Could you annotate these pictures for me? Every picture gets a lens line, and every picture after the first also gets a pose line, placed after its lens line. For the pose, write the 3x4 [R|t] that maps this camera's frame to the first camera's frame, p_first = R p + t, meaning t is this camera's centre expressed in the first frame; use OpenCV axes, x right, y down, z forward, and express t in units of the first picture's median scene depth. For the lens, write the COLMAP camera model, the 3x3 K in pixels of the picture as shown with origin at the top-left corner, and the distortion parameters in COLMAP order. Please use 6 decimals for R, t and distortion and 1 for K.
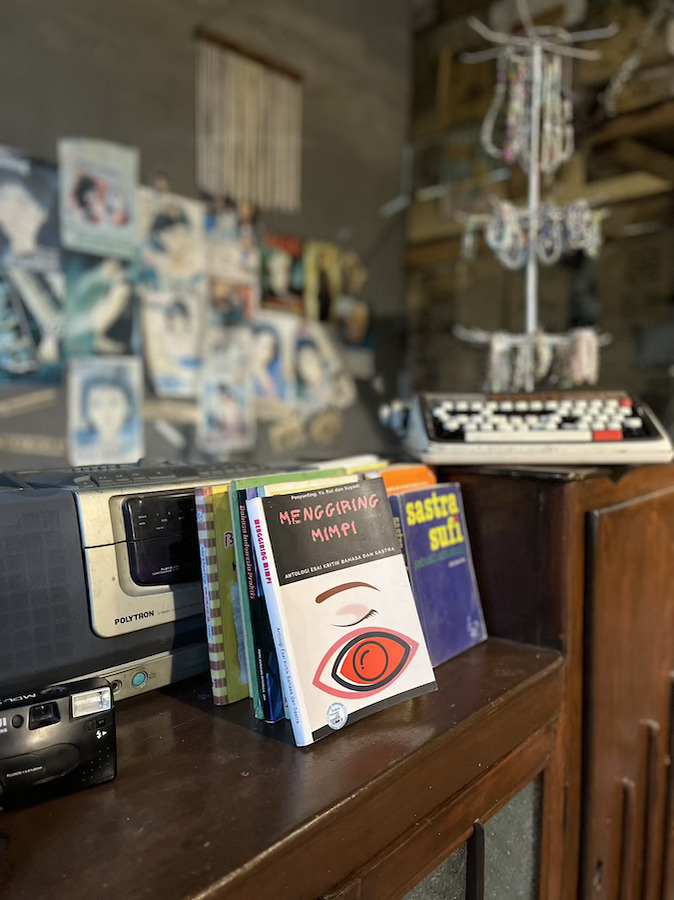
lens RADIAL K [[681.0, 0, 337.0], [0, 681.0, 450.0], [0, 0, 1]] dist [0.050284, 0.000092]
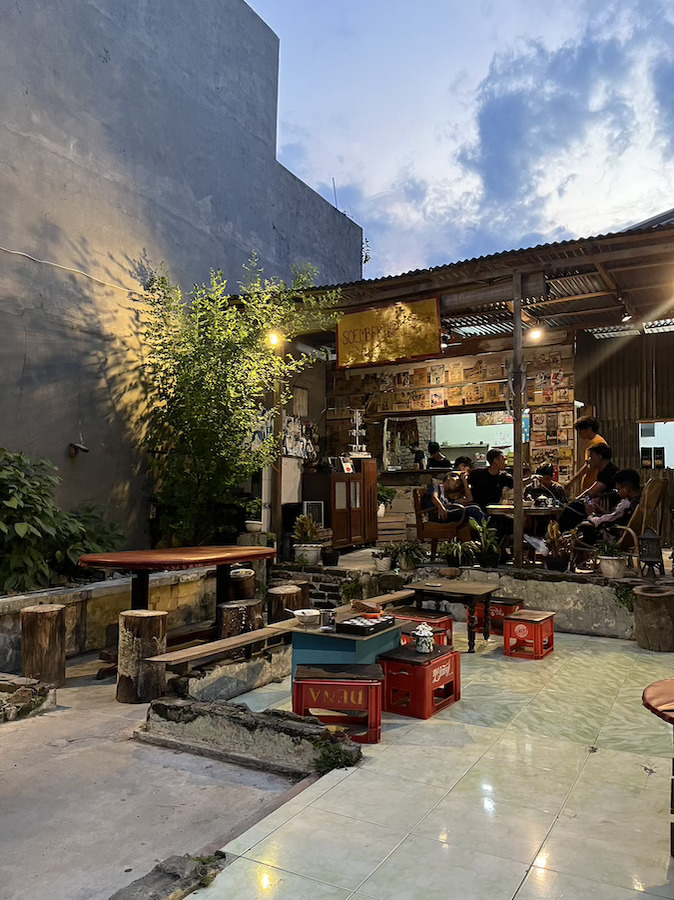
lens RADIAL K [[681.0, 0, 337.0], [0, 681.0, 450.0], [0, 0, 1]] dist [0.050284, 0.000092]
pose [[0.964794, 0.003407, 0.262986, -1.265016], [0.029835, 0.992044, -0.122306, 0.530292], [-0.261310, 0.125846, 0.957016, -4.054638]]
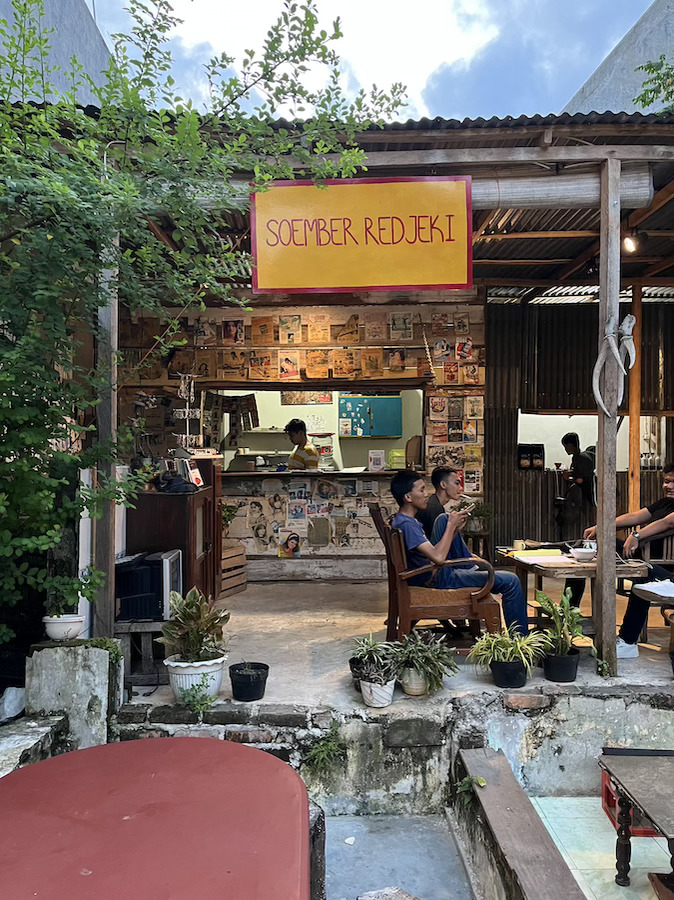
lens RADIAL K [[681.0, 0, 337.0], [0, 681.0, 450.0], [0, 0, 1]] dist [0.050284, 0.000092]
pose [[0.702553, -0.000798, 0.711631, -1.458535], [0.055235, 0.997044, -0.053413, 0.149078], [-0.709484, 0.076832, 0.700521, -1.862590]]
